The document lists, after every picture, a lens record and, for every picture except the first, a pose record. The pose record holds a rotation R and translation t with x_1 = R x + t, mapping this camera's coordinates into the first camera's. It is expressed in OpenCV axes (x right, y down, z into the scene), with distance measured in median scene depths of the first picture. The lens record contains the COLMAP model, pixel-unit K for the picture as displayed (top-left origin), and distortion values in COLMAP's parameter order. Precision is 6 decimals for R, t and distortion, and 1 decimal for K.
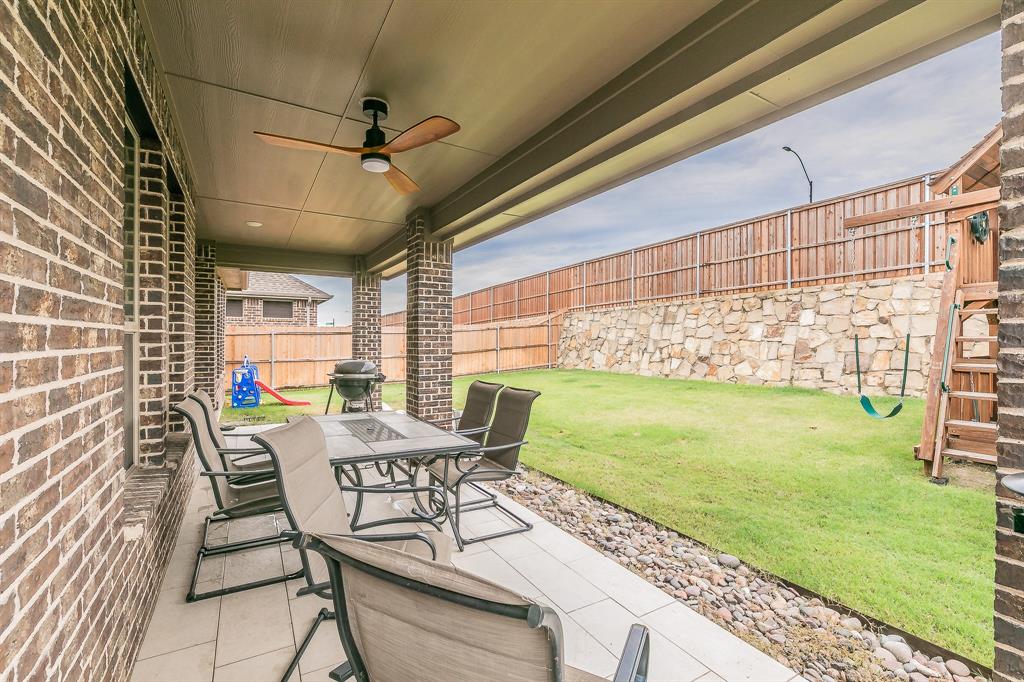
lens RADIAL K [[442.3, 0, 490.6], [0, 442.3, 336.5], [0, 0, 1]] dist [-0.000898, -0.001337]
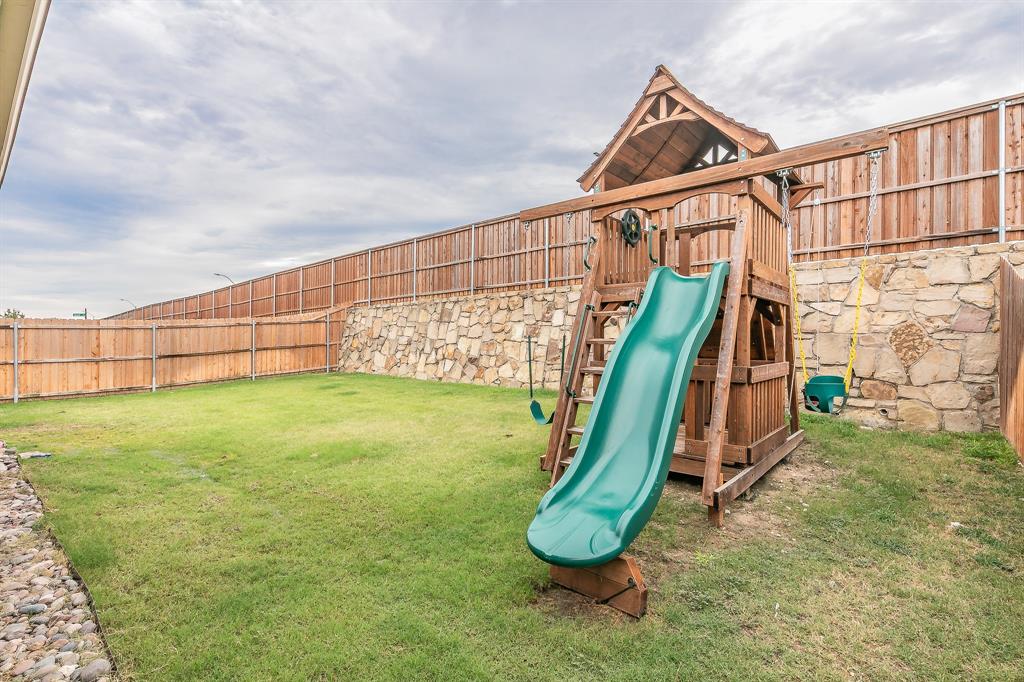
lens RADIAL K [[485.1, 0, 489.6], [0, 485.1, 336.1], [0, 0, 1]] dist [-0.002004, -0.000282]
pose [[0.947054, 0.007968, 0.320976, 0.184065], [-0.008912, 0.999959, 0.001470, -0.001905], [-0.320951, -0.004253, 0.947086, 0.023268]]
